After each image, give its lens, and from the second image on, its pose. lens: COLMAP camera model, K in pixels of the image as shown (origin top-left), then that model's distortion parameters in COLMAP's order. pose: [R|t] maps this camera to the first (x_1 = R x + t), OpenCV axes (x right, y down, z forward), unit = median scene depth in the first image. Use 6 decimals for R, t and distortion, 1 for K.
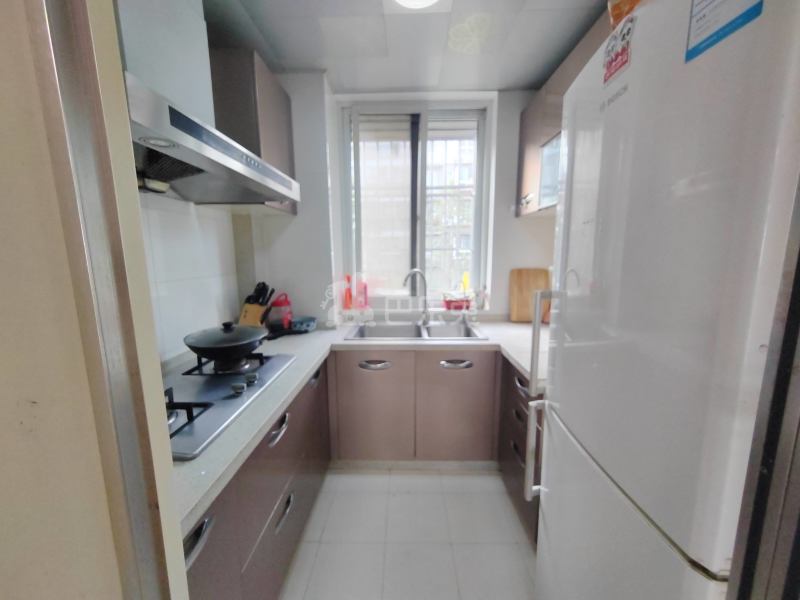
lens RADIAL K [[307.2, 0, 399.6], [0, 307.2, 301.7], [0, 0, 1]] dist [0.000650, 0.000119]
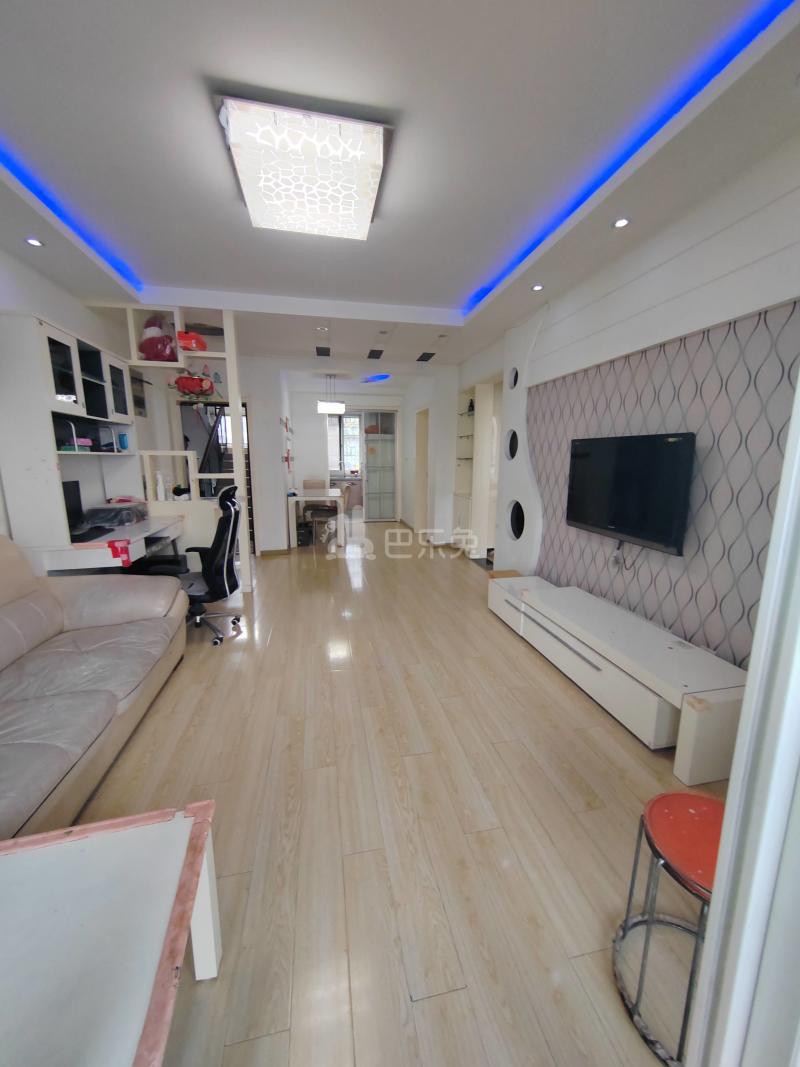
lens RADIAL K [[409.7, 0, 400.0], [0, 409.7, 533.5], [0, 0, 1]] dist [0.000650, 0.000119]
pose [[0.976903, -0.025591, 0.212145, -0.282206], [0.020008, 0.999396, 0.028422, 0.549132], [-0.212744, -0.023521, 0.976825, -3.411654]]
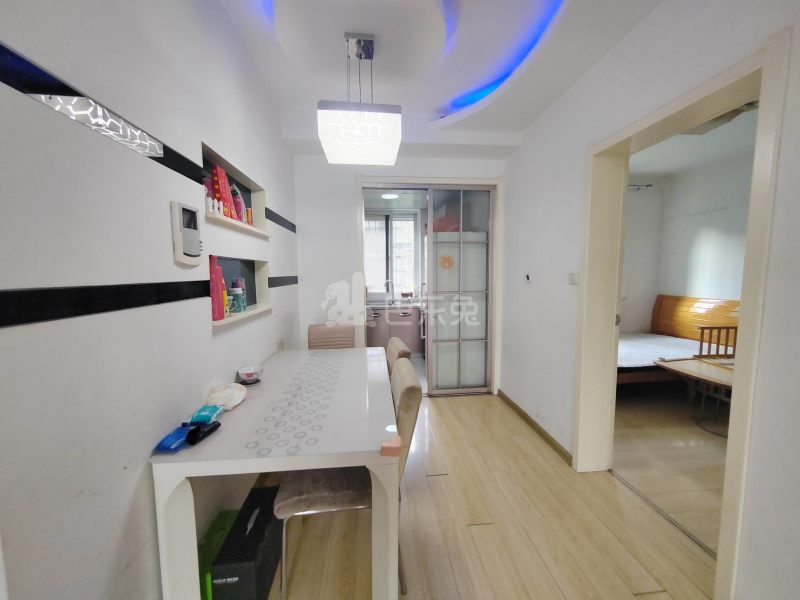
lens RADIAL K [[307.2, 0, 399.6], [0, 307.2, 301.7], [0, 0, 1]] dist [0.000650, 0.000119]
pose [[0.994155, -0.013131, 0.107157, -0.114098], [0.019805, 0.997913, -0.061464, 0.196644], [-0.106126, 0.063227, 0.992341, -1.275087]]
